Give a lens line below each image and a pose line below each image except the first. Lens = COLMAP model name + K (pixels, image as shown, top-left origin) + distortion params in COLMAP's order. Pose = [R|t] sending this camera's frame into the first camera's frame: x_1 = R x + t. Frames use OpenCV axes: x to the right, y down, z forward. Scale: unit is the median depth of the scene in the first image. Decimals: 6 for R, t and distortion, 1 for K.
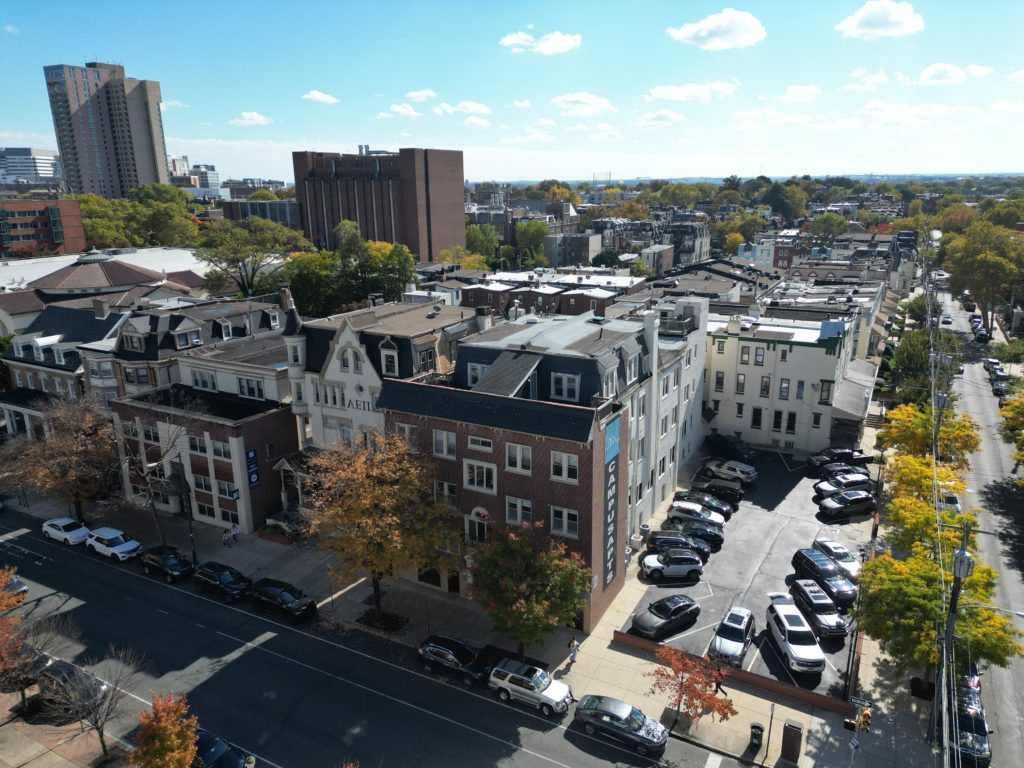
lens RADIAL K [[715.1, 0, 512.0], [0, 715.1, 384.0], [0, 0, 1]] dist [0.105681, -0.112776]
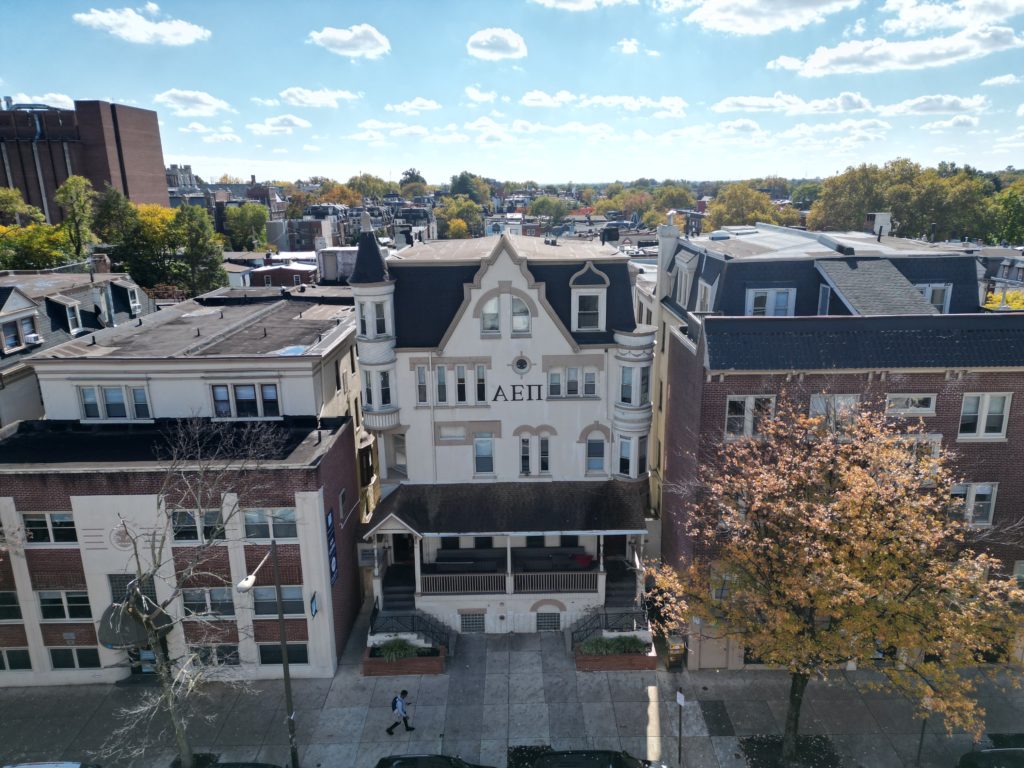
lens RADIAL K [[715.1, 0, 512.0], [0, 715.1, 384.0], [0, 0, 1]] dist [0.105681, -0.112776]
pose [[0.879272, -0.128976, 0.458526, -0.440258], [0.133518, 0.990787, 0.022658, 0.007750], [-0.457224, 0.041298, 0.888392, 0.455645]]
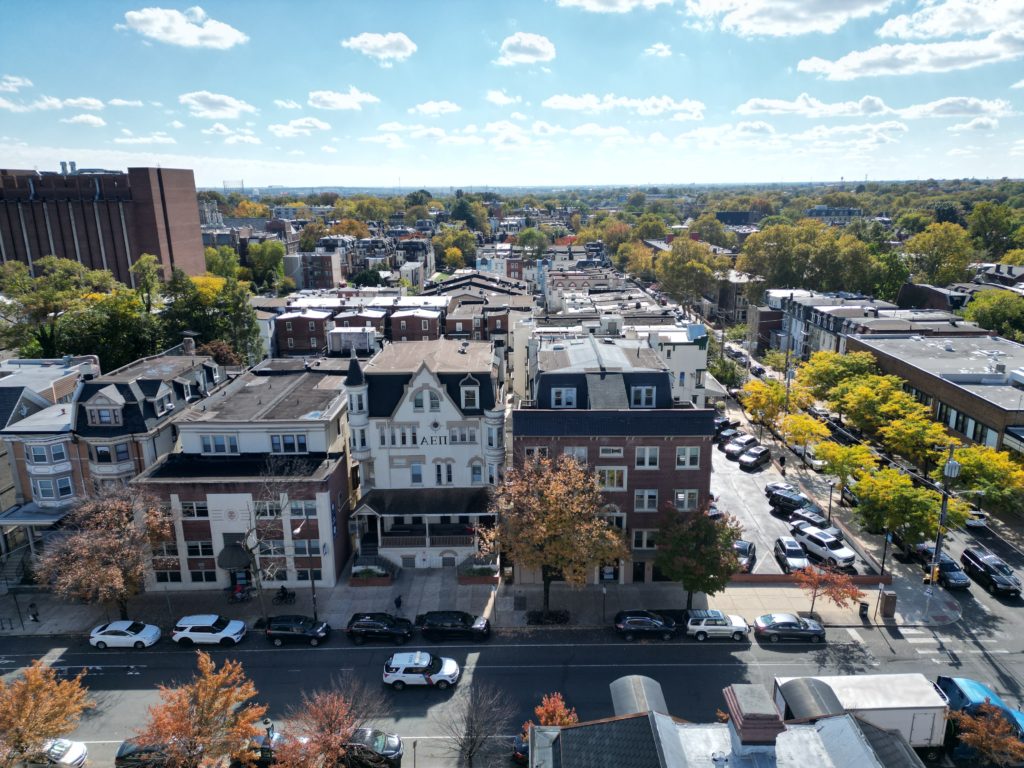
lens RADIAL K [[715.1, 0, 512.0], [0, 715.1, 384.0], [0, 0, 1]] dist [0.105681, -0.112776]
pose [[0.885411, -0.123258, 0.448168, -0.534408], [0.128256, 0.991553, 0.019318, -0.055932], [-0.446763, 0.040376, 0.893741, -0.014479]]
